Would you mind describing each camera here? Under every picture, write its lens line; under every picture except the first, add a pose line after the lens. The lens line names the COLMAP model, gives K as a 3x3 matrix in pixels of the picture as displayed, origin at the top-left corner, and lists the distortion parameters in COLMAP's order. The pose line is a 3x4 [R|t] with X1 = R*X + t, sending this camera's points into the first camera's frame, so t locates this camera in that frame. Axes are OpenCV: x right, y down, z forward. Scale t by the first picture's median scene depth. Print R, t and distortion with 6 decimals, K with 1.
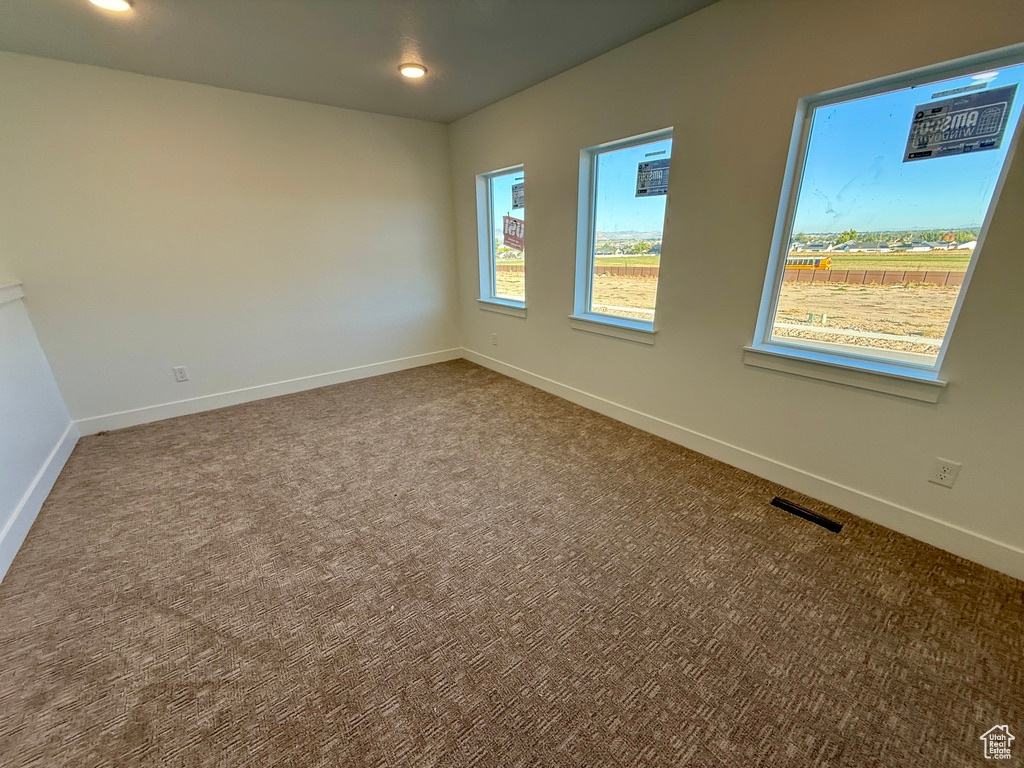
lens RADIAL K [[405.6, 0, 515.7], [0, 405.6, 378.0], [0, 0, 1]] dist [-0.002535, 0.000883]
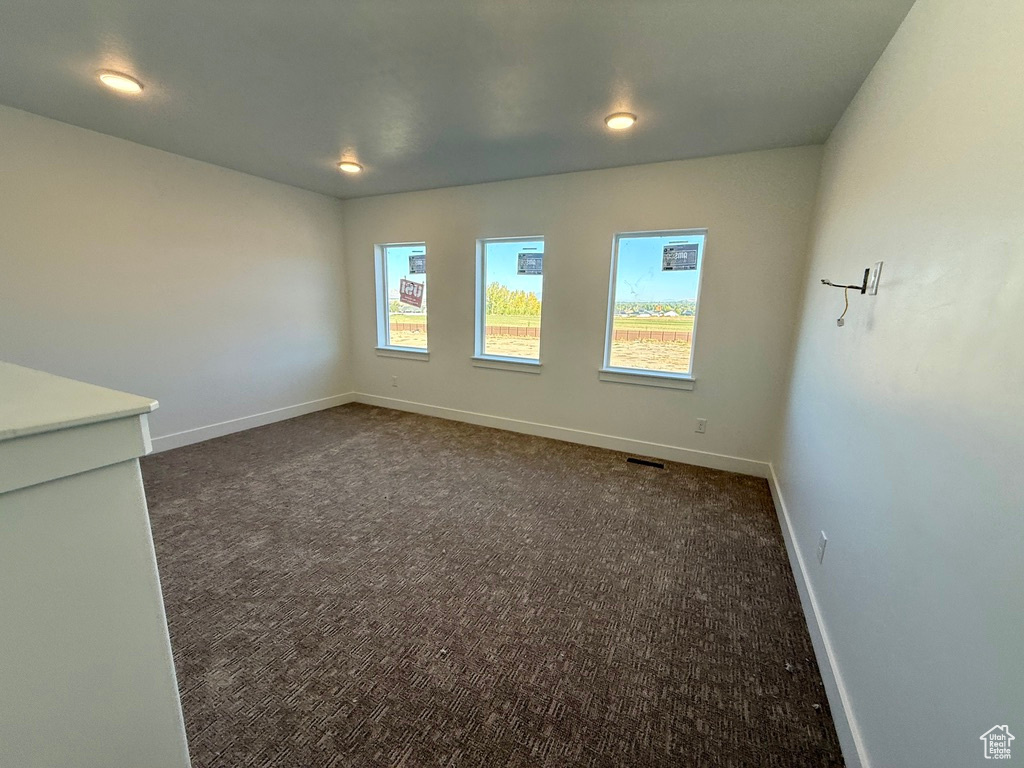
lens RADIAL K [[405.6, 0, 511.4], [0, 405.6, 374.1], [0, 0, 1]] dist [-0.002535, 0.000883]
pose [[0.900717, -0.036261, 0.432889, -0.362495], [0.098737, 0.987517, -0.122722, 0.084296], [-0.423036, 0.153280, 0.893054, -0.238684]]
